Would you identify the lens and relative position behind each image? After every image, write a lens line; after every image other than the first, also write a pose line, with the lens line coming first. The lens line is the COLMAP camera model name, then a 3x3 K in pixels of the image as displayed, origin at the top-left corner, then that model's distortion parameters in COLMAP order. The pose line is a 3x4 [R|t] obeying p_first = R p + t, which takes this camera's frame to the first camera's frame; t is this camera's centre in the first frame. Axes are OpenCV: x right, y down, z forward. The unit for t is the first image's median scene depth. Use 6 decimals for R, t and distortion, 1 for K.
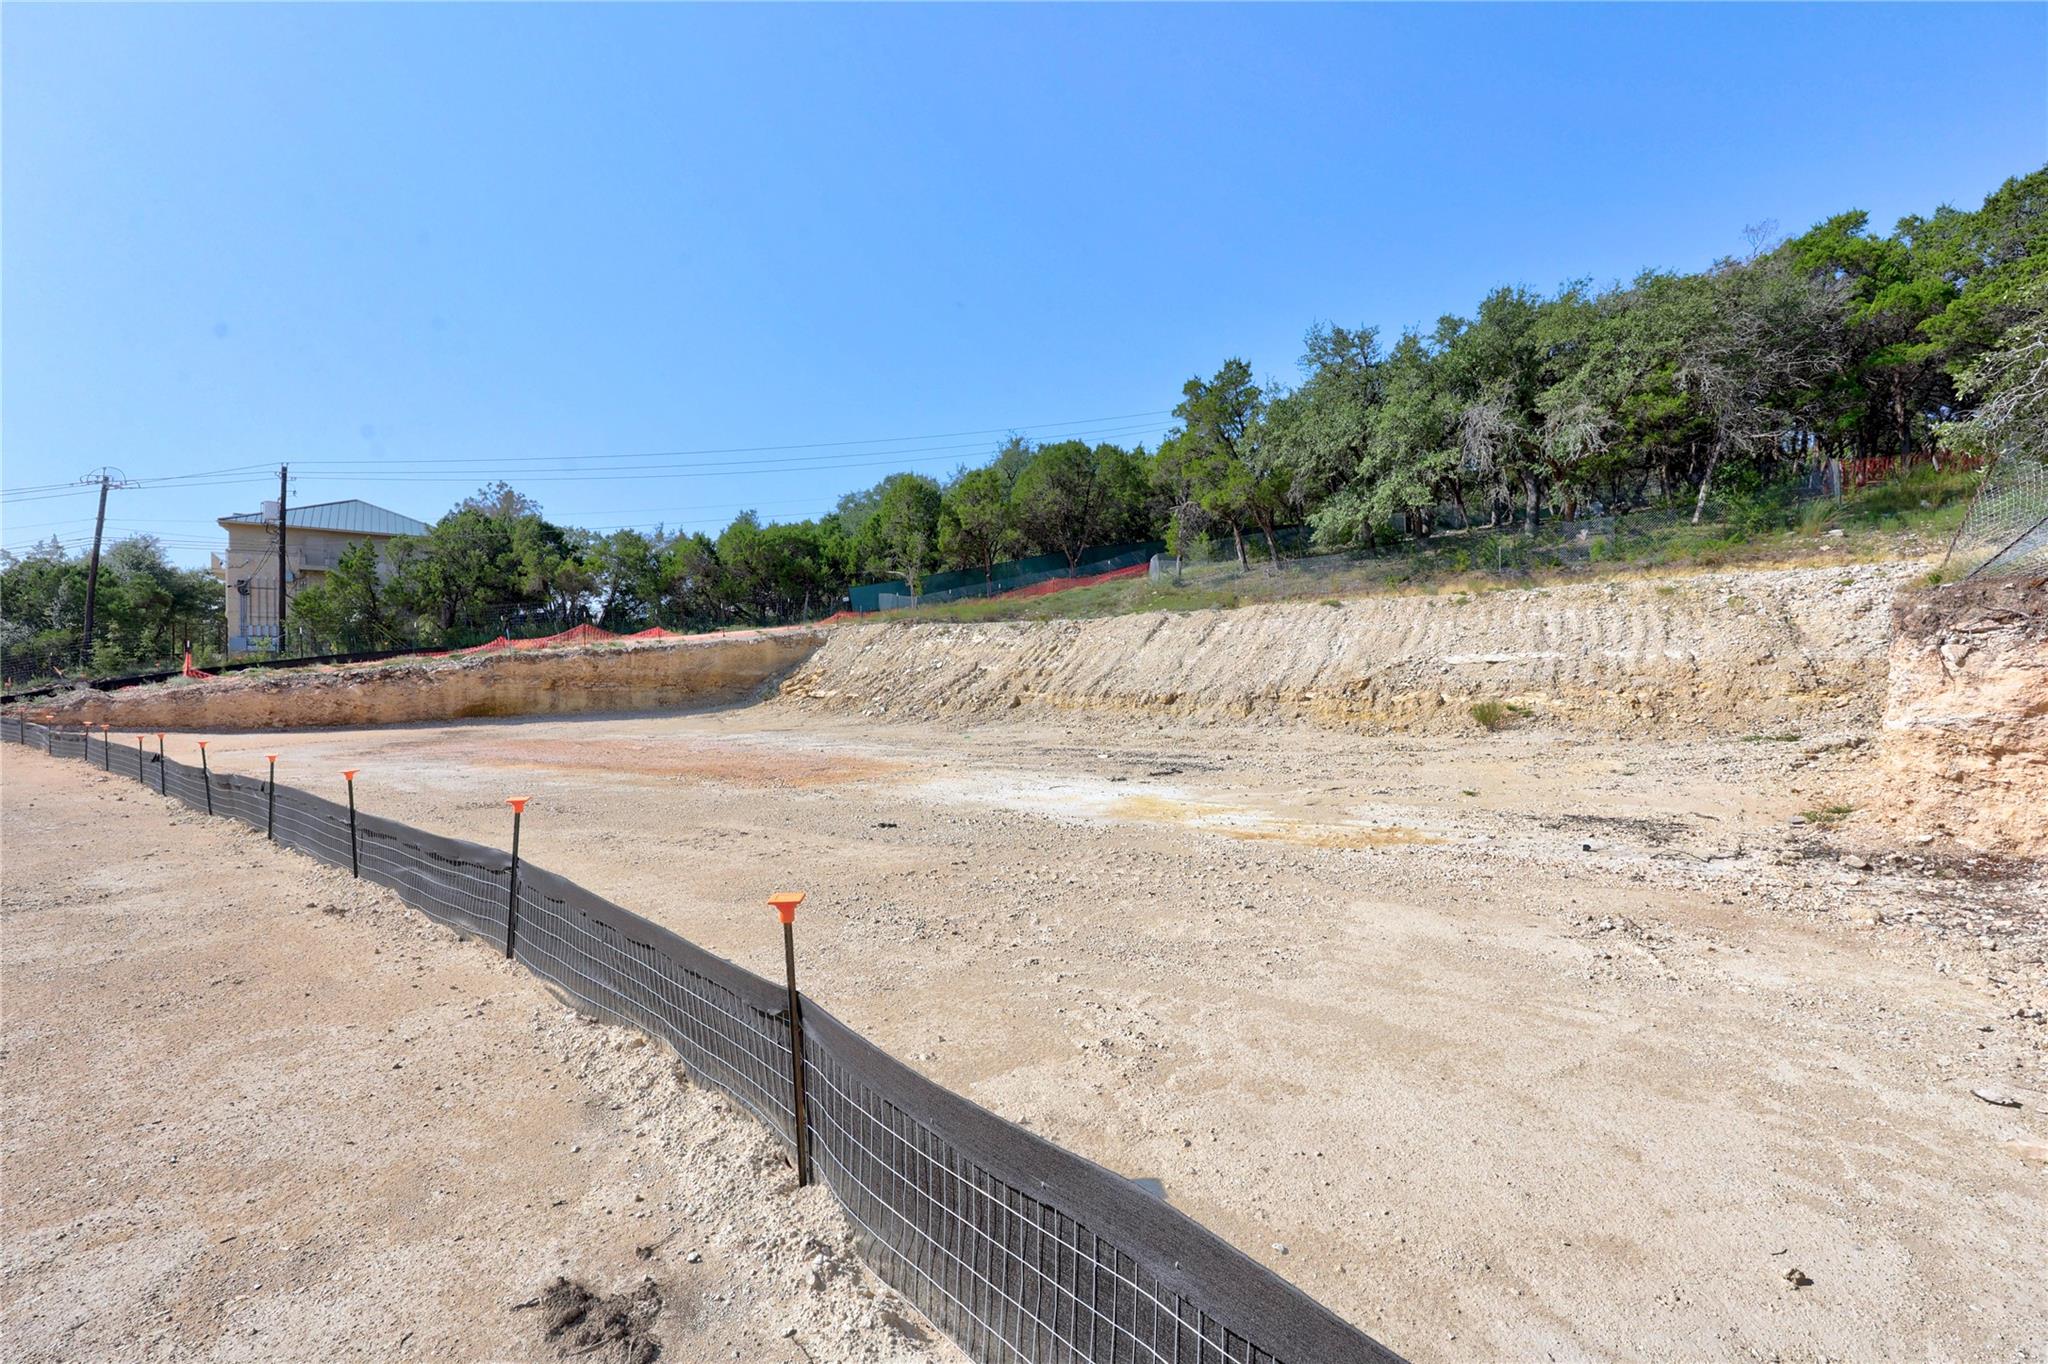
lens RADIAL K [[803.6, 0, 1024.0], [0, 803.6, 682.0], [0, 0, 1]] dist [-0.001274, 0.000084]
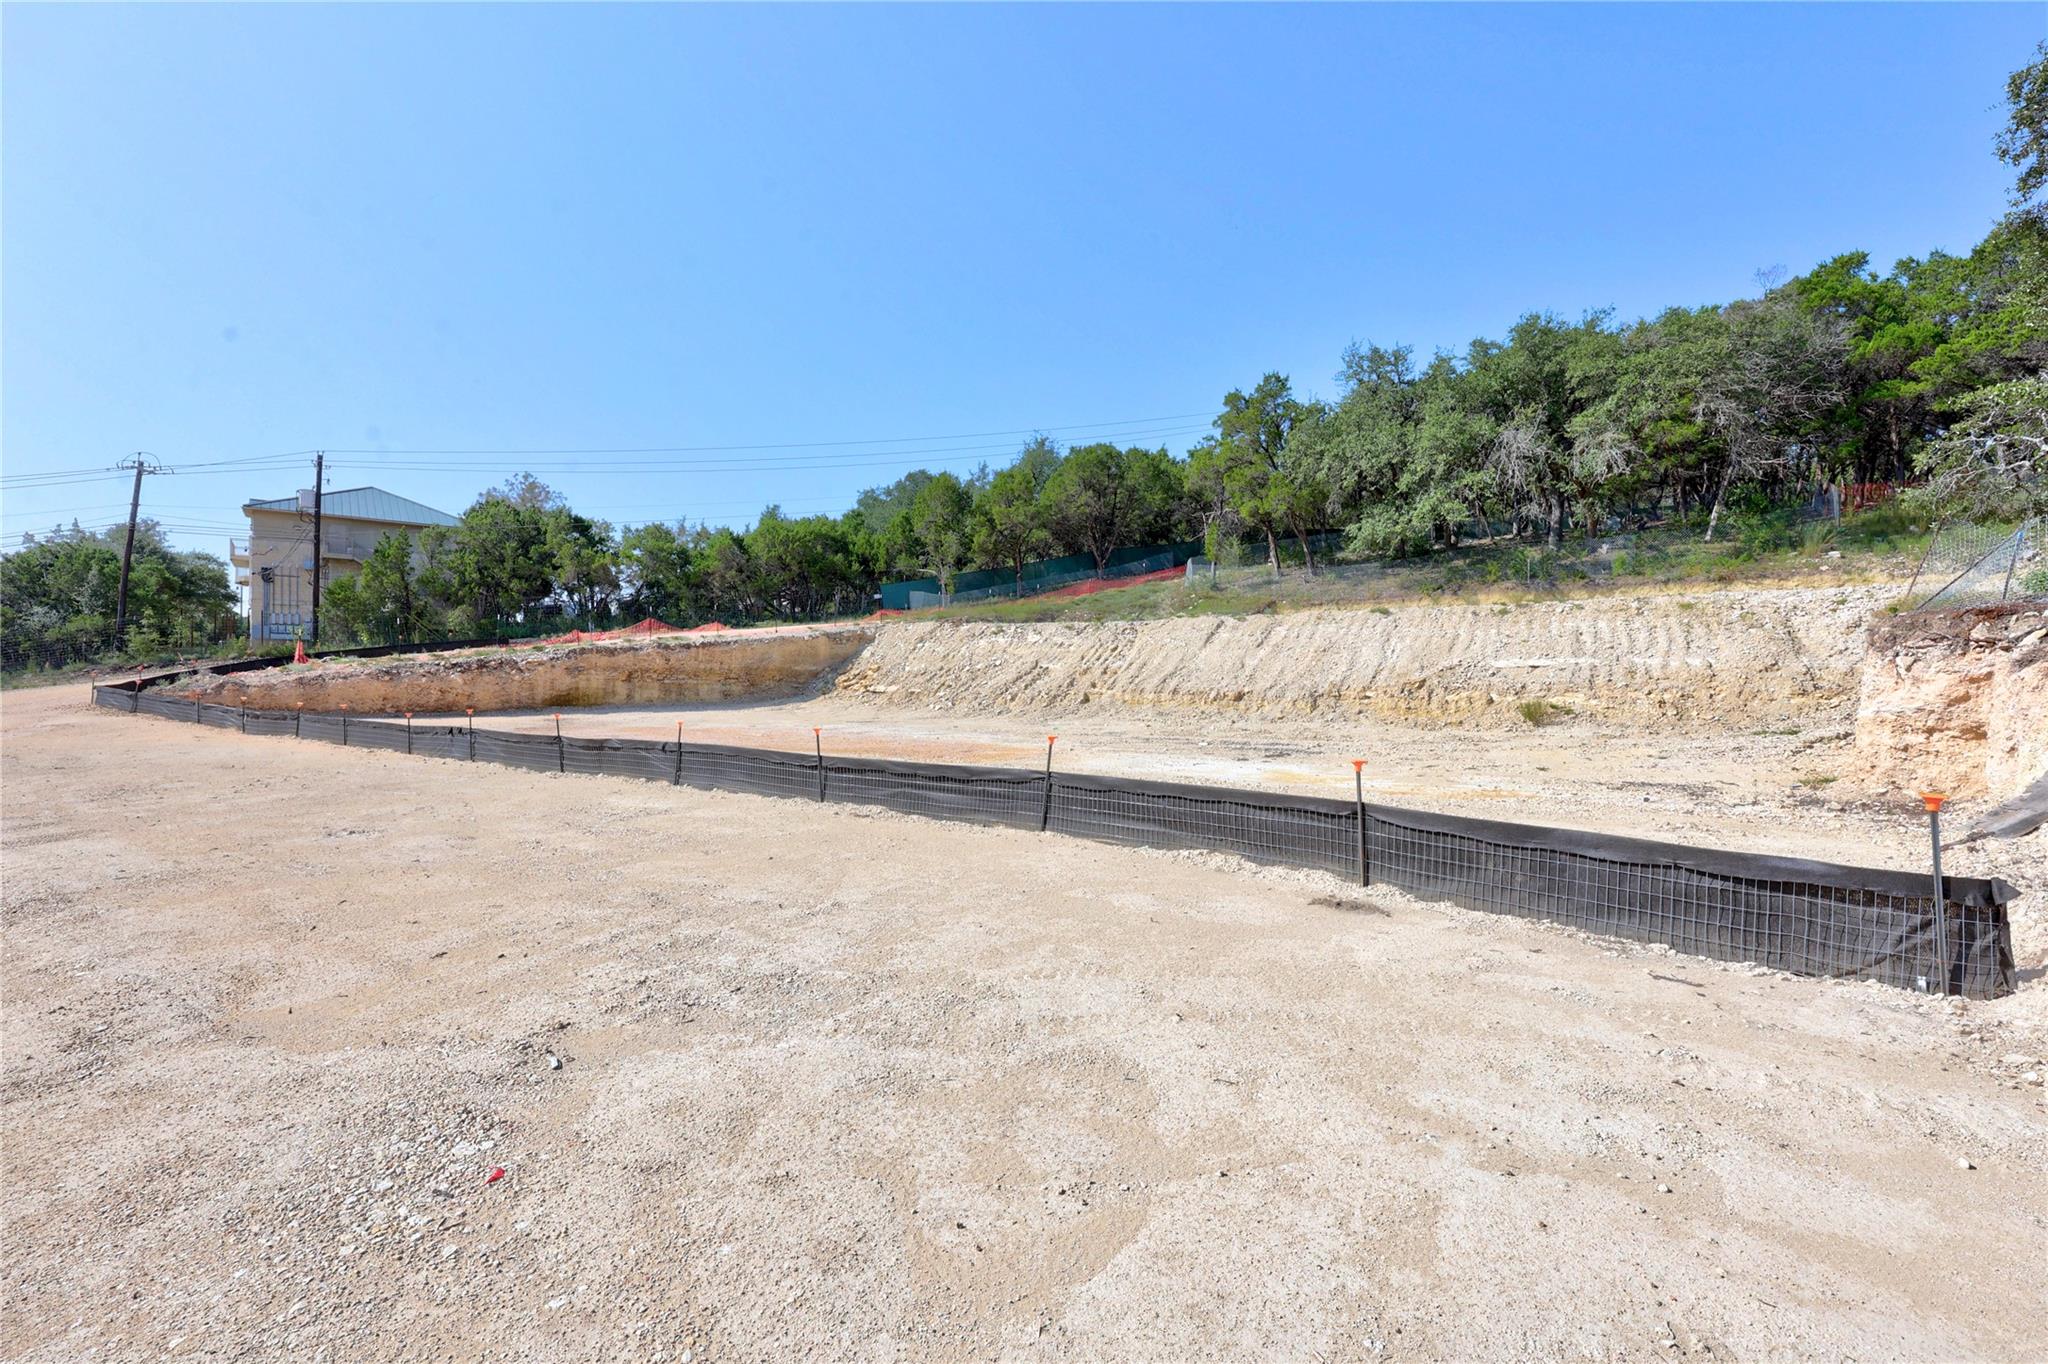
lens RADIAL K [[845.6, 0, 1024.0], [0, 845.6, 682.0], [0, 0, 1]] dist [0.000313, -0.000126]
pose [[0.999608, 0.013214, 0.024665, -0.108917], [-0.013195, 0.999913, -0.000899, 0.005097], [-0.024675, 0.000573, 0.999695, -0.114306]]
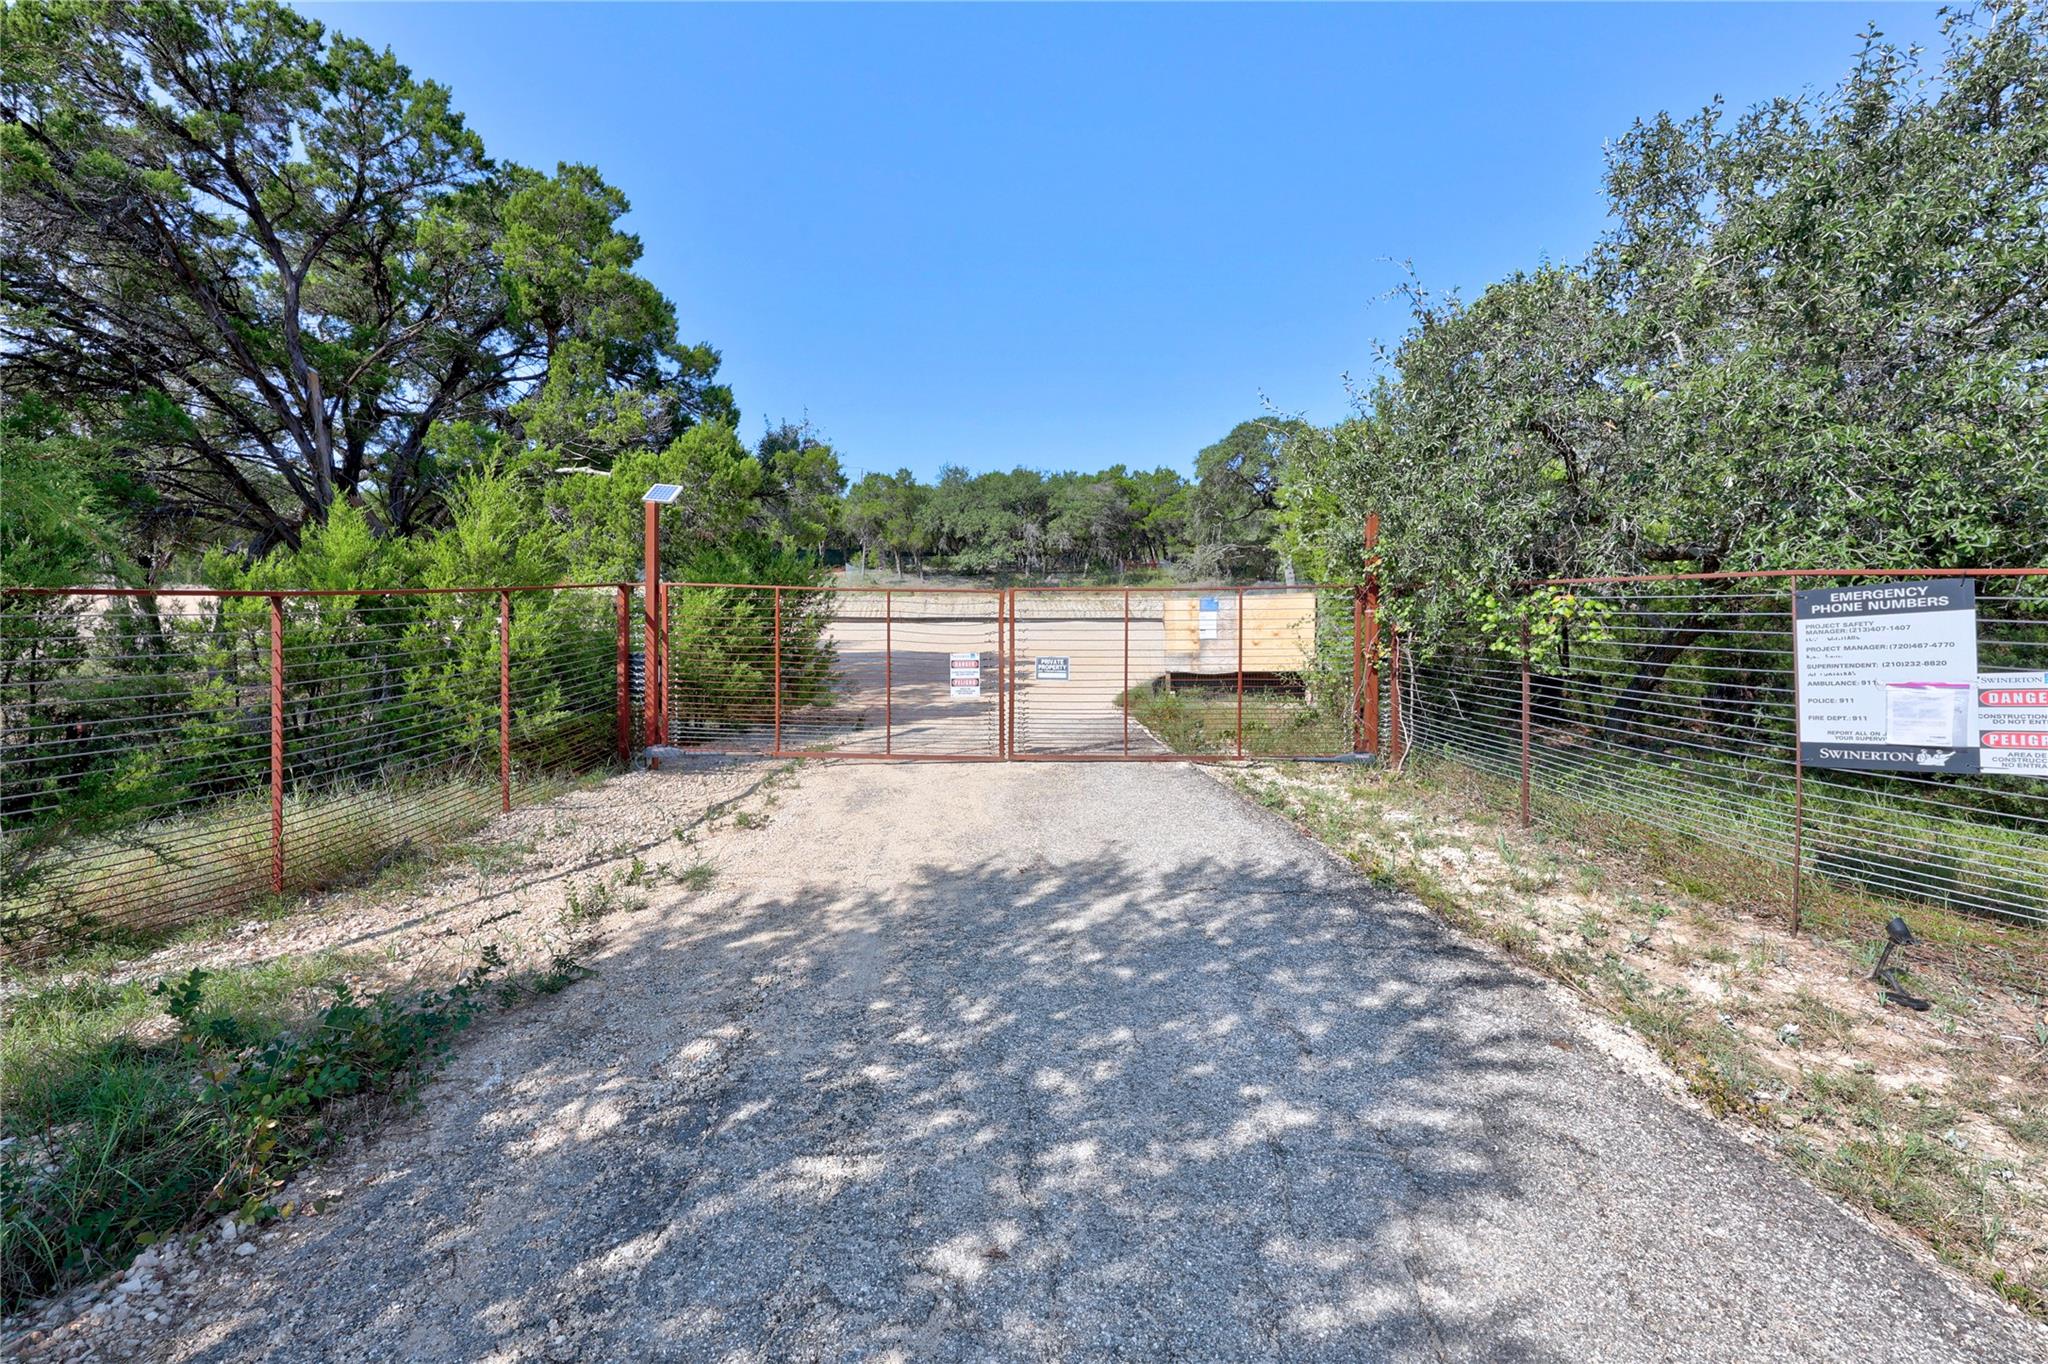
lens RADIAL K [[845.6, 0, 1024.0], [0, 845.6, 682.0], [0, 0, 1]] dist [0.000313, -0.000126]
pose [[0.728571, 0.007719, 0.684926, -1.193648], [-0.004005, 0.999967, -0.007010, 0.160397], [-0.684958, 0.002365, 0.728579, -0.869036]]
